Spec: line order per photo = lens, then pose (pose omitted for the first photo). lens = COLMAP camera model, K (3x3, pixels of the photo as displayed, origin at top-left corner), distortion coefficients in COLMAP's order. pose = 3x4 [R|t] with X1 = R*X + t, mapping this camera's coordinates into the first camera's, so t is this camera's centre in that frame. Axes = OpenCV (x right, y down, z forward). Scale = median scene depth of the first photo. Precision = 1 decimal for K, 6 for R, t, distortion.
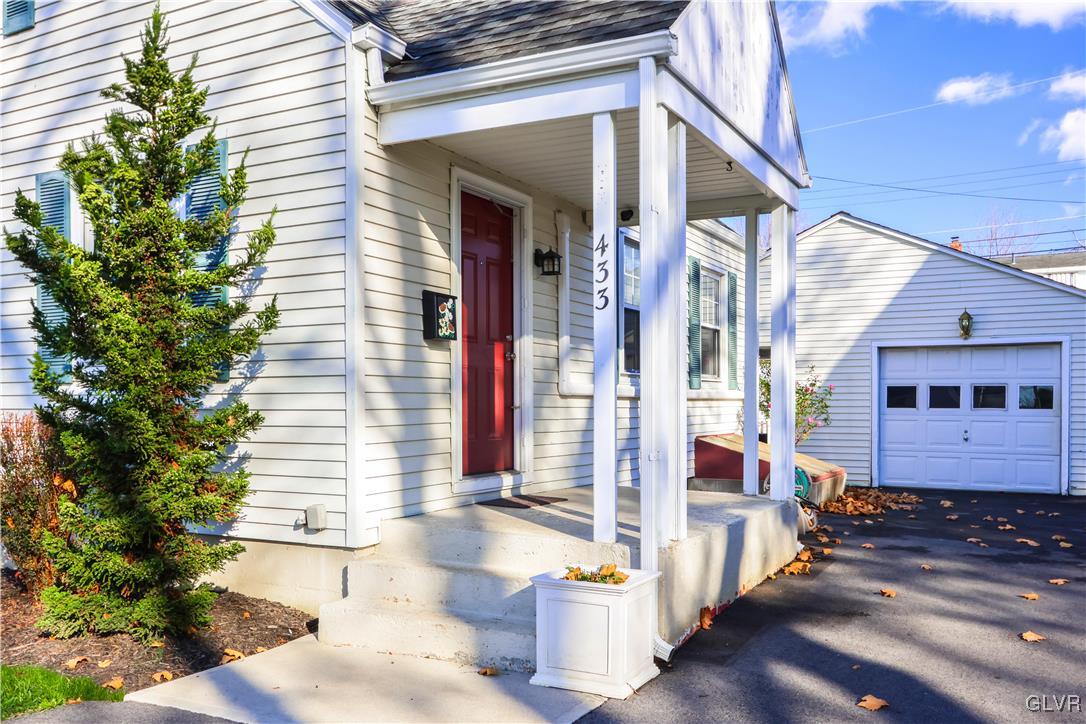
lens RADIAL K [[902.6, 0, 542.1], [0, 902.6, 399.9], [0, 0, 1]] dist [0.003634, 0.003655]
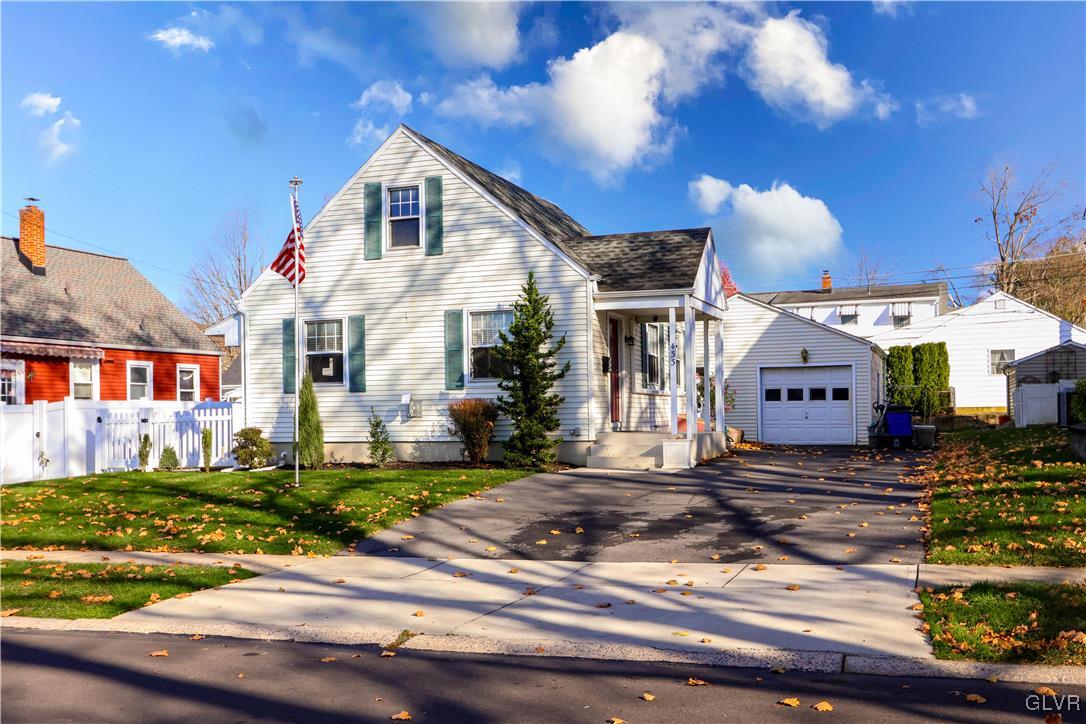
lens RADIAL K [[1015.5, 0, 543.6], [0, 1015.5, 383.4], [0, 0, 1]] dist [0.011941, 0.002314]
pose [[0.991457, -0.008021, 0.130190, -0.340747], [0.011523, 0.999591, -0.026165, 0.022712], [-0.129927, 0.027442, 0.991144, -1.012060]]
